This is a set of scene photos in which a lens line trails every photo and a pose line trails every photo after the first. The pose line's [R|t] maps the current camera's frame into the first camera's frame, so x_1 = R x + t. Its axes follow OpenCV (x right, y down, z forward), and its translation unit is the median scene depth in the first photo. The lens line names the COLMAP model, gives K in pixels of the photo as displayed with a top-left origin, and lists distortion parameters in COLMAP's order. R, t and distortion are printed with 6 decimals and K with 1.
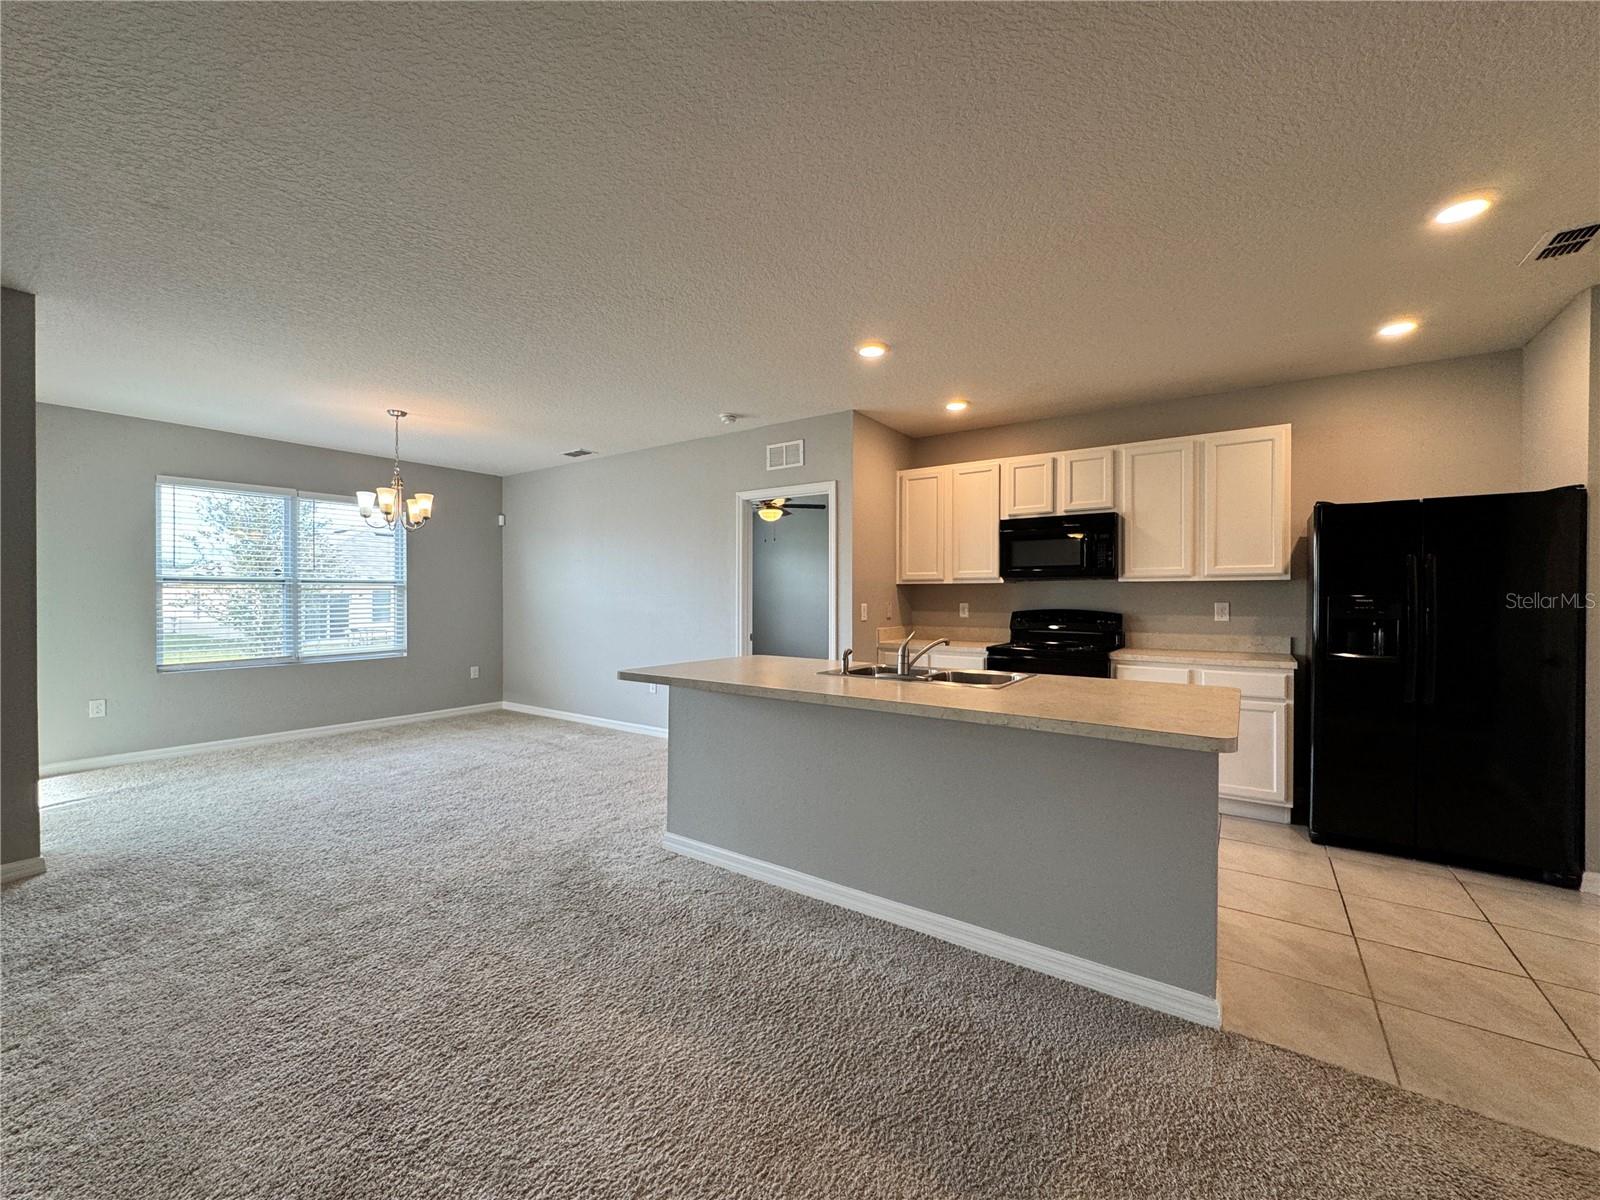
lens RADIAL K [[640.8, 0, 800.3], [0, 640.8, 600.4], [0, 0, 1]] dist [-0.005507, 0.000809]
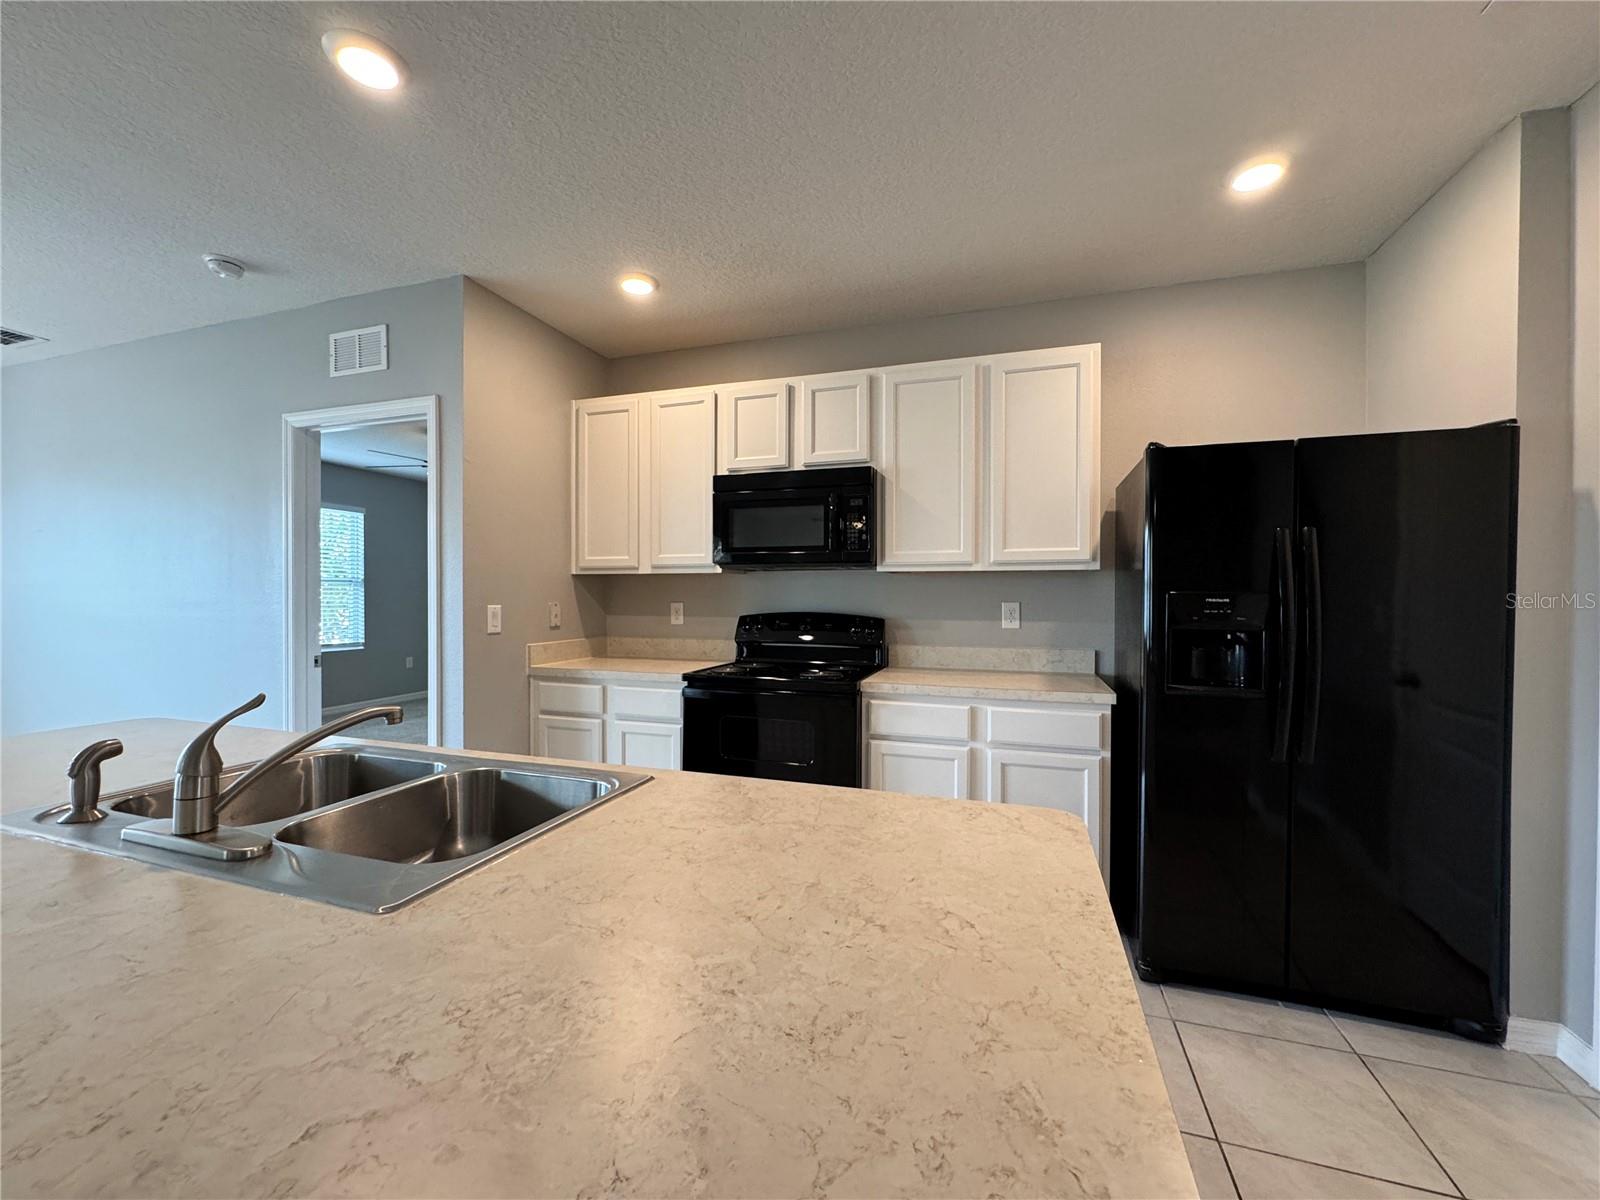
lens RADIAL K [[640.8, 0, 799.9], [0, 640.8, 600.5], [0, 0, 1]] dist [-0.005507, 0.000809]
pose [[0.958687, -0.001661, 0.284458, 0.228506], [0.000407, 0.999990, 0.004467, -0.001755], [-0.284462, -0.004167, 0.958678, 0.377990]]
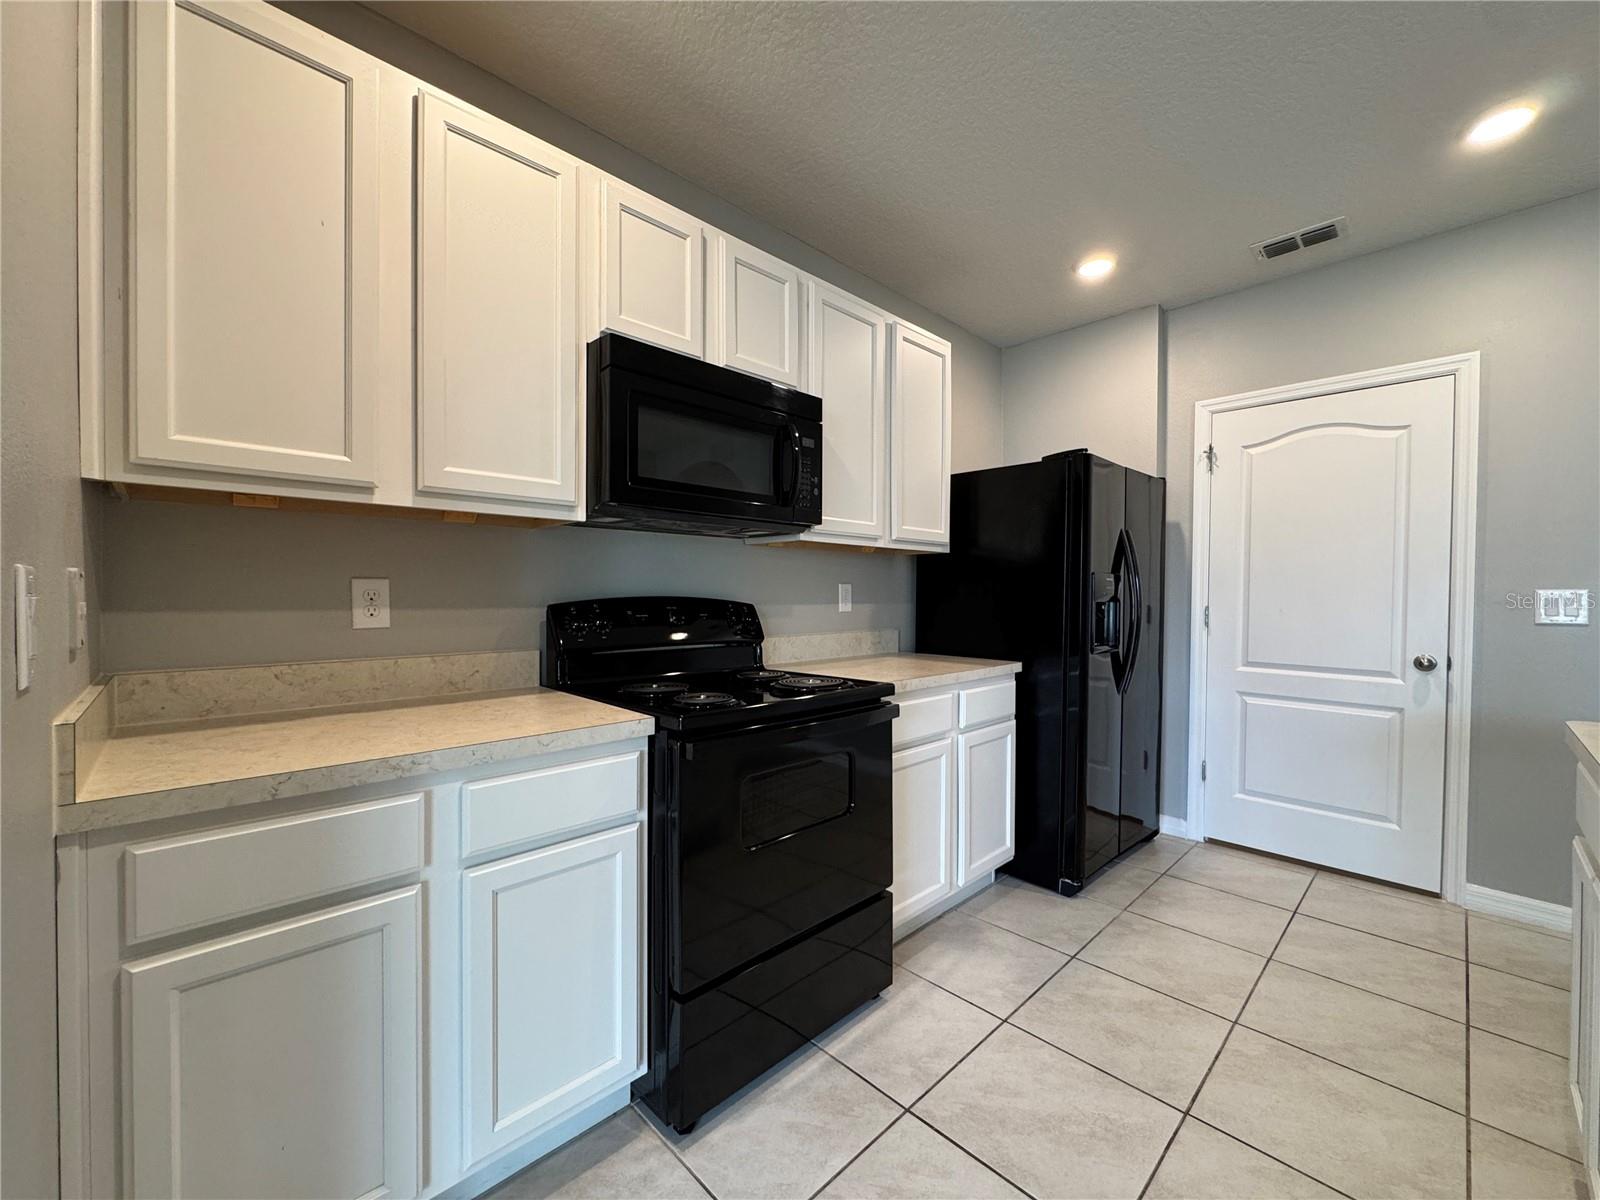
lens RADIAL K [[640.8, 0, 800.2], [0, 640.8, 599.5], [0, 0, 1]] dist [-0.005507, 0.000809]
pose [[0.194625, -0.009100, 0.980836, -0.002512], [0.001212, 0.999958, 0.009037, 0.013558], [-0.980877, -0.000570, 0.194628, 0.904683]]
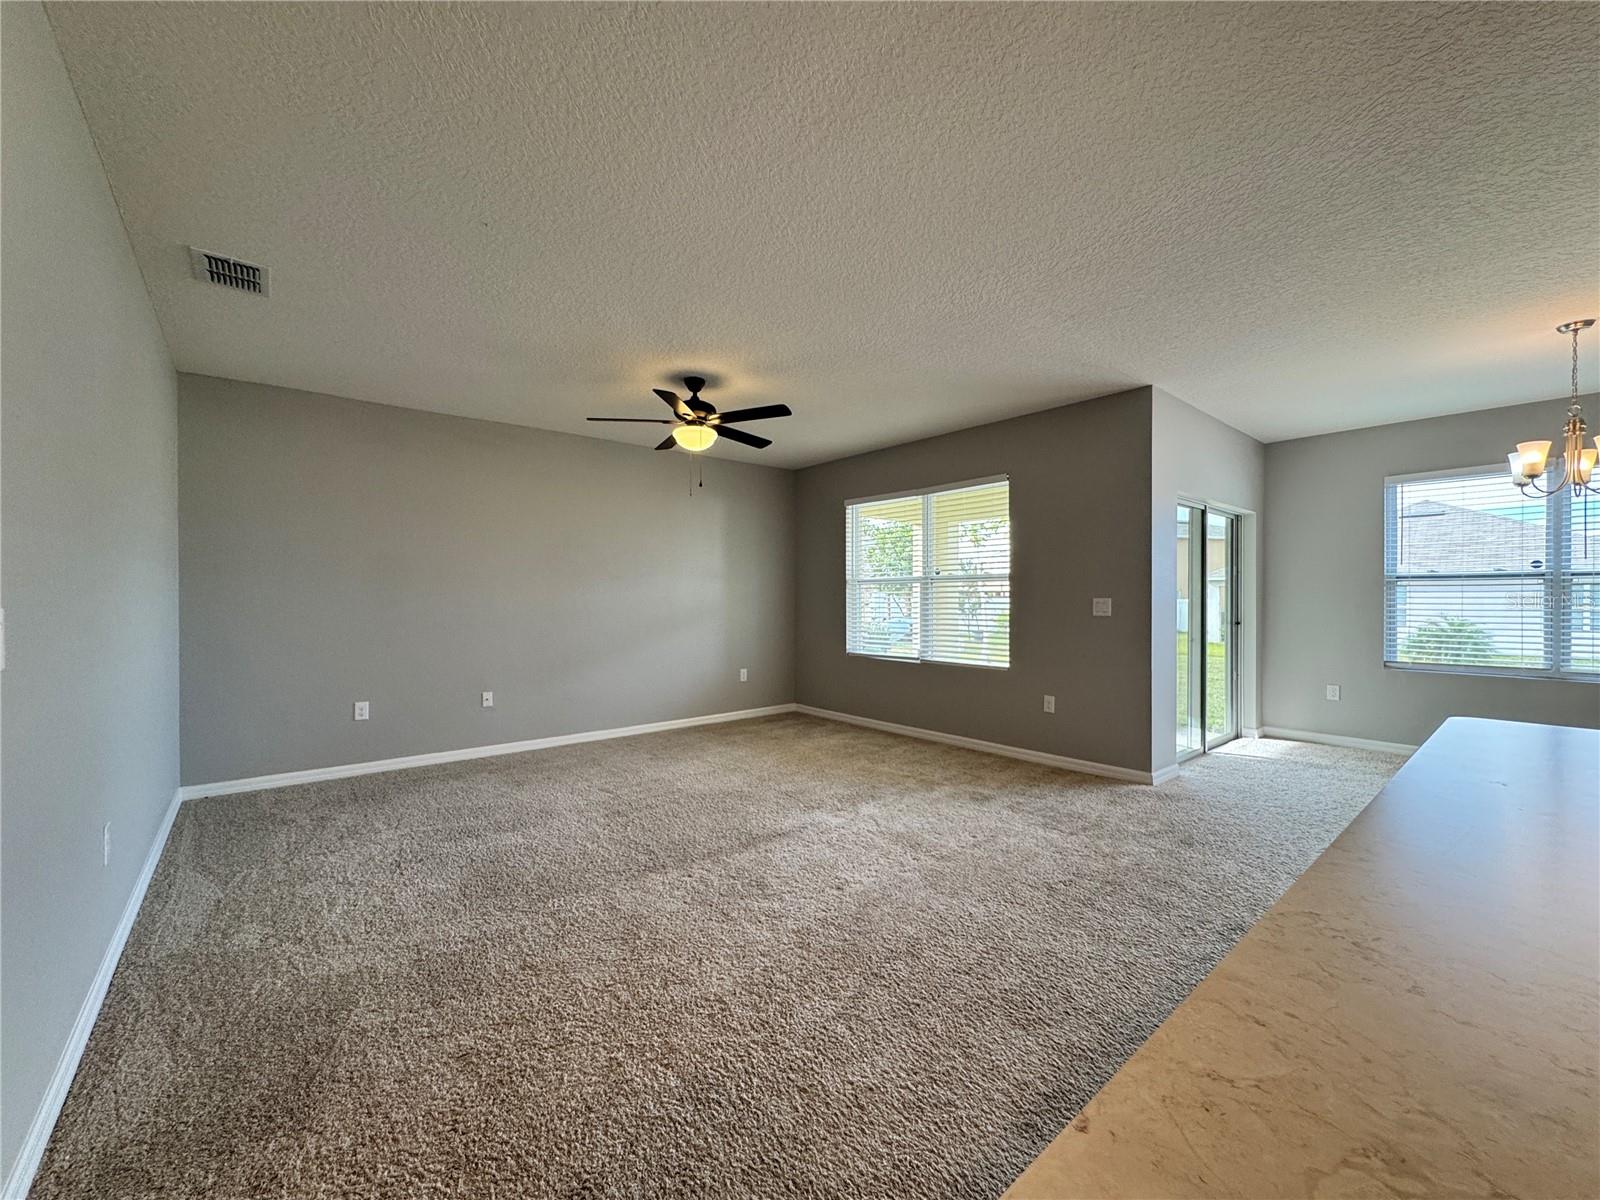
lens RADIAL K [[640.8, 0, 798.1], [0, 640.8, 598.9], [0, 0, 1]] dist [-0.005507, 0.000809]
pose [[-0.262621, 0.001327, -0.964898, 0.279826], [-0.007499, 0.999966, 0.003416, 0.005759], [0.964870, 0.008133, -0.262603, 0.409226]]
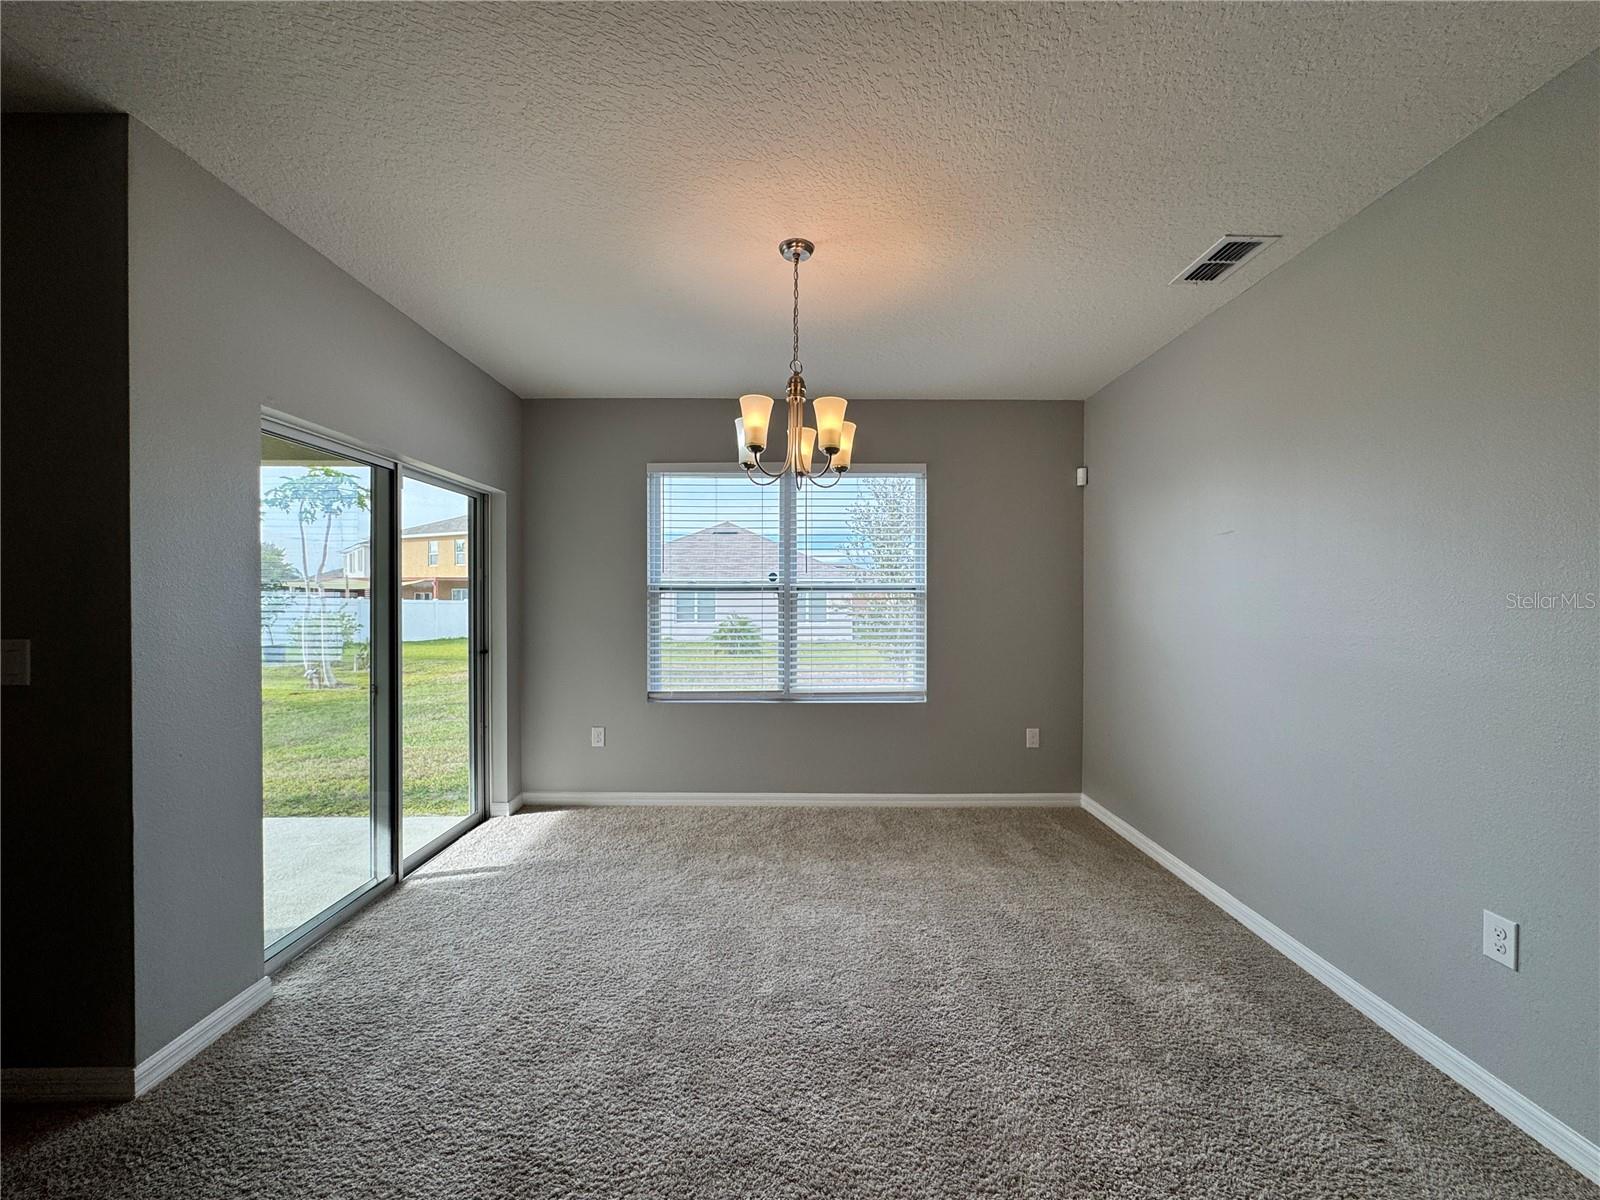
lens RADIAL K [[640.8, 0, 800.4], [0, 640.8, 601.5], [0, 0, 1]] dist [-0.005507, 0.000809]
pose [[0.576030, 0.006766, -0.817401, -0.243937], [-0.006811, 0.999971, 0.003478, -0.023895], [0.817401, 0.003565, 0.576059, 0.789166]]
